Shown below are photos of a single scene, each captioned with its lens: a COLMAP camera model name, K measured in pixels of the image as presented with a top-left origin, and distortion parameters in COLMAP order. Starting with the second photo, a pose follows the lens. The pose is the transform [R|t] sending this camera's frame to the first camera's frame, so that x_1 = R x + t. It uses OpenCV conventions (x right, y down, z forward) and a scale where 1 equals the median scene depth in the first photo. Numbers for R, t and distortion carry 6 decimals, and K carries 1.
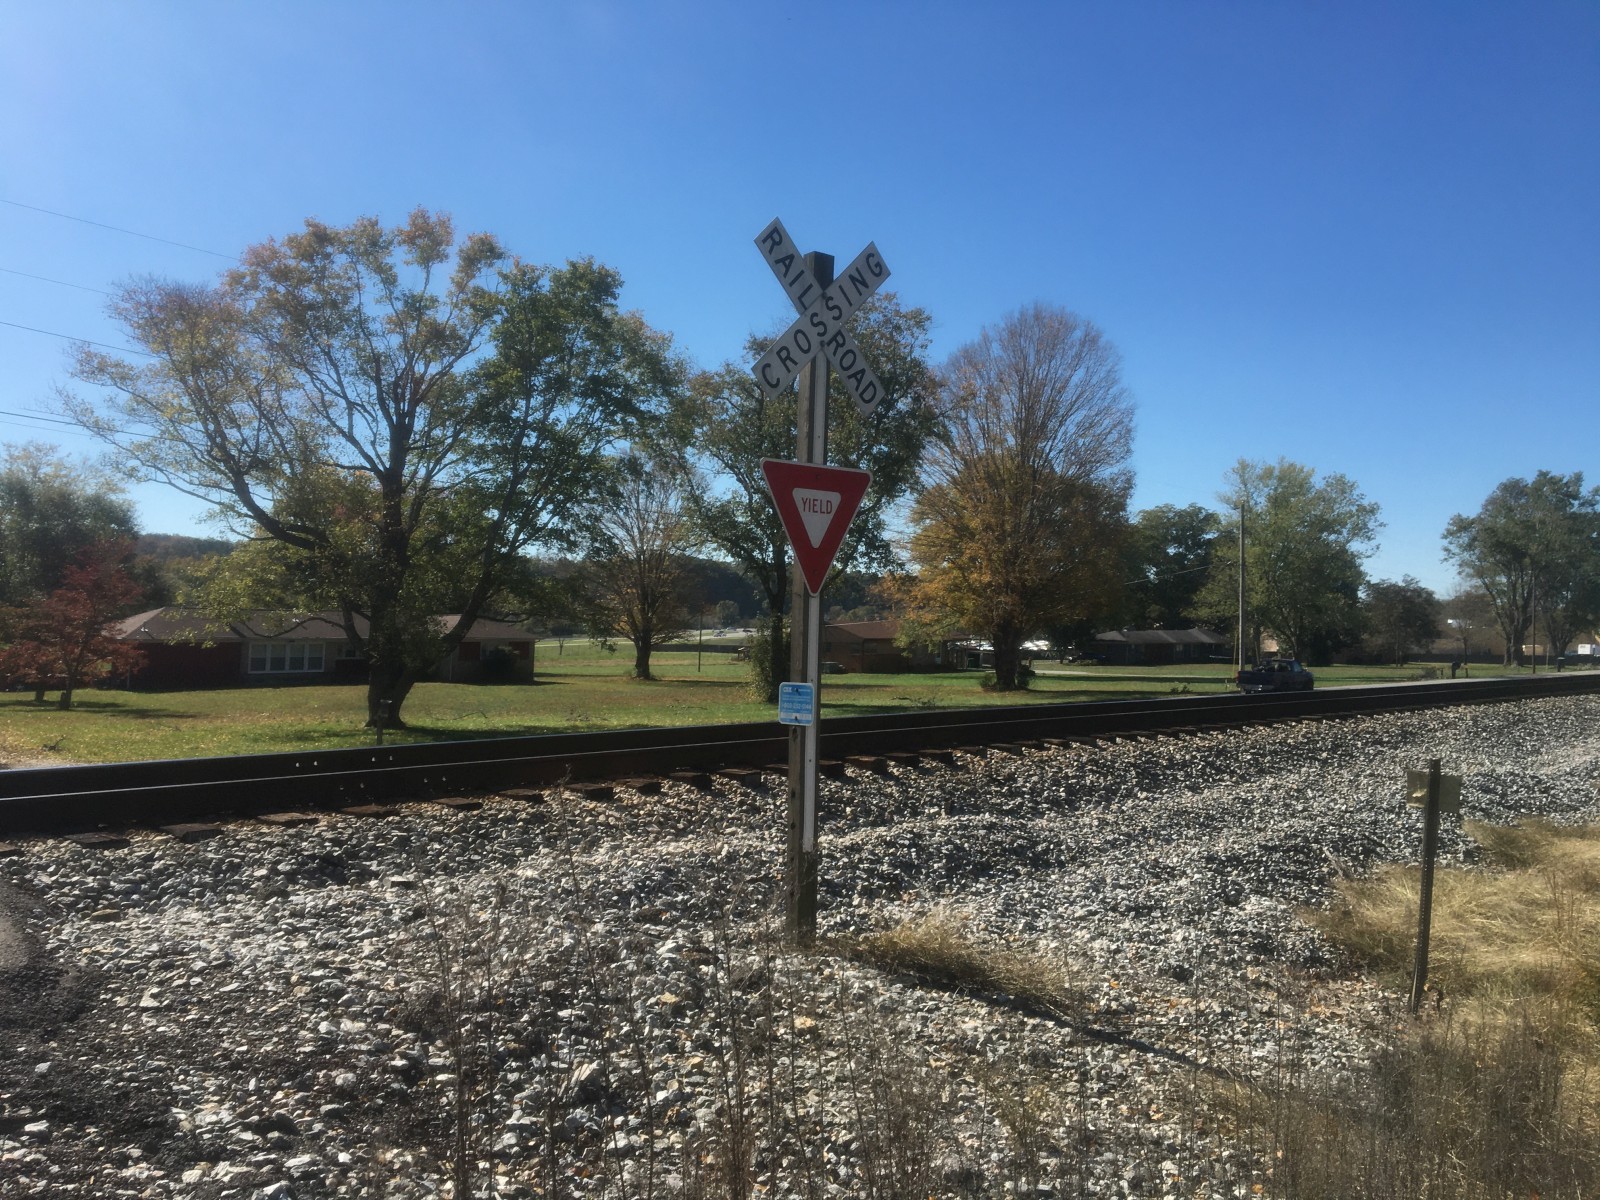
lens RADIAL K [[1410.0, 0, 795.0], [0, 1410.0, 574.6], [0, 0, 1]] dist [0.065091, -0.088017]
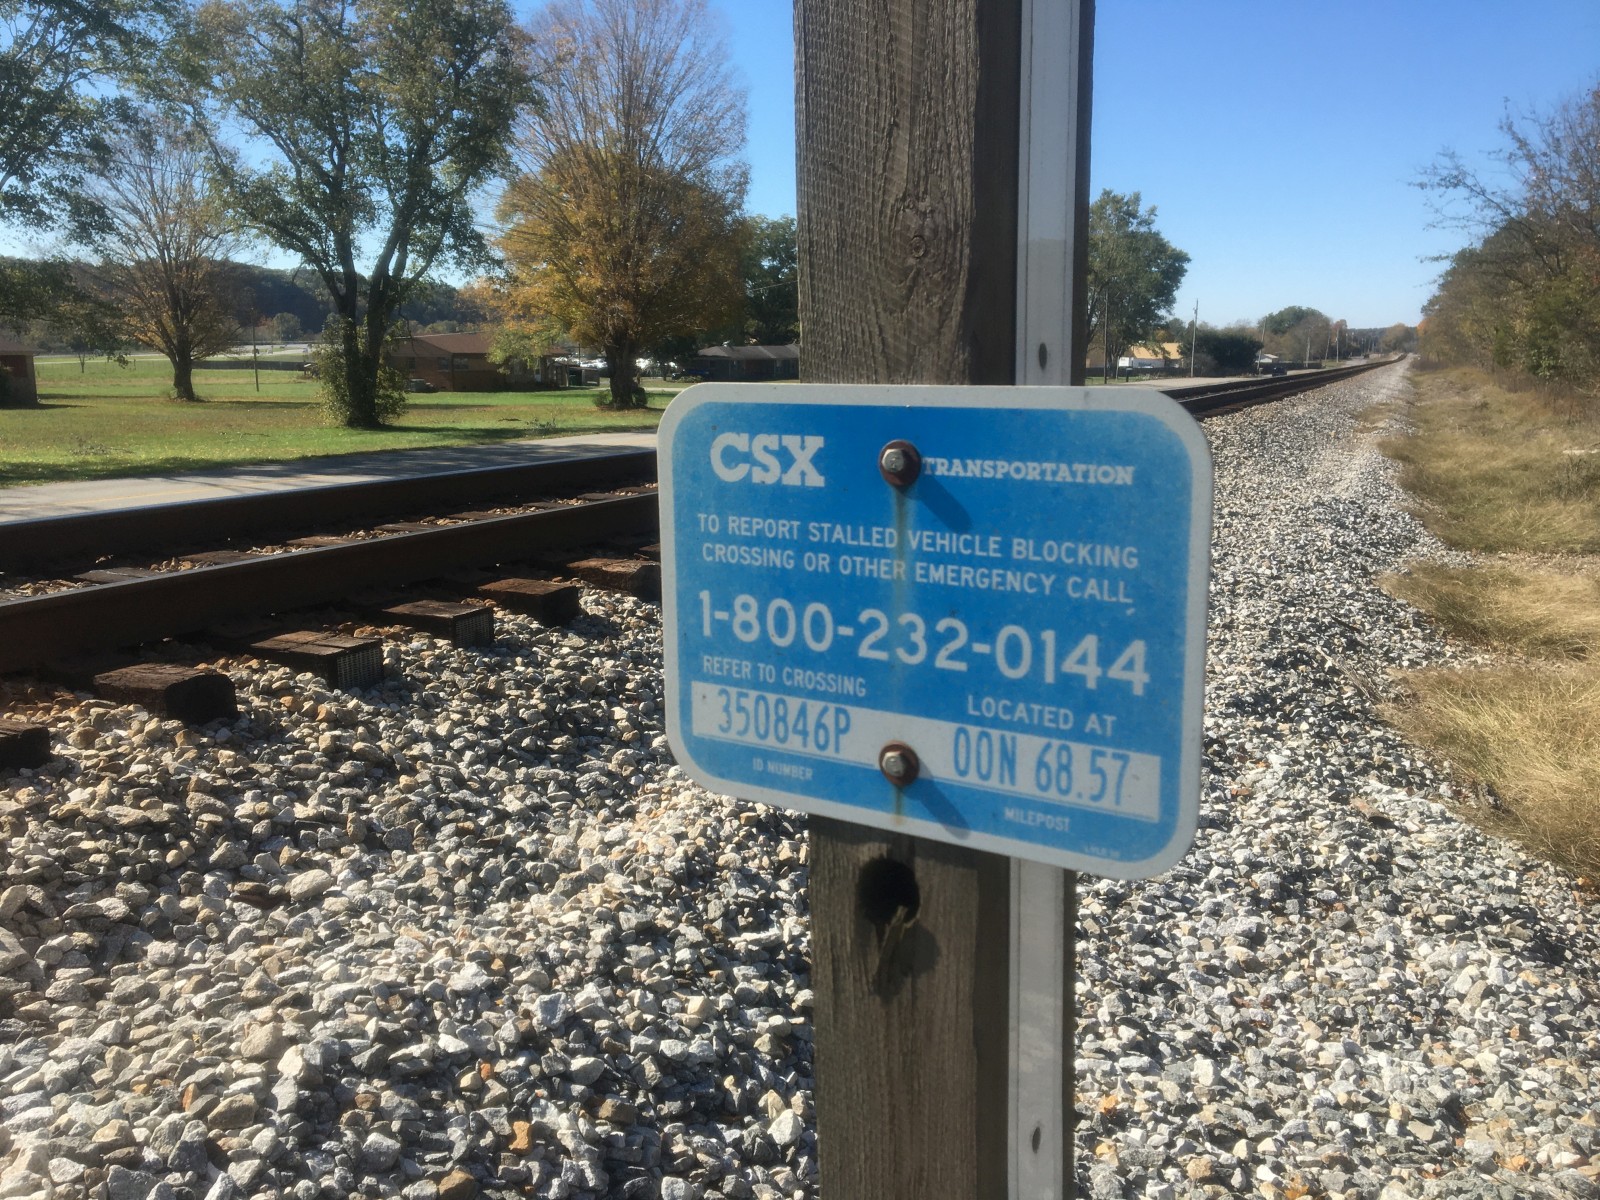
lens RADIAL K [[1351.1, 0, 879.7], [0, 1351.1, 669.9], [0, 0, 1]] dist [0.051379, -0.053794]
pose [[0.938907, -0.079888, 0.334770, -0.004250], [-0.013027, 0.963742, 0.266519, 0.009730], [-0.343924, -0.254598, 0.903823, 0.123793]]
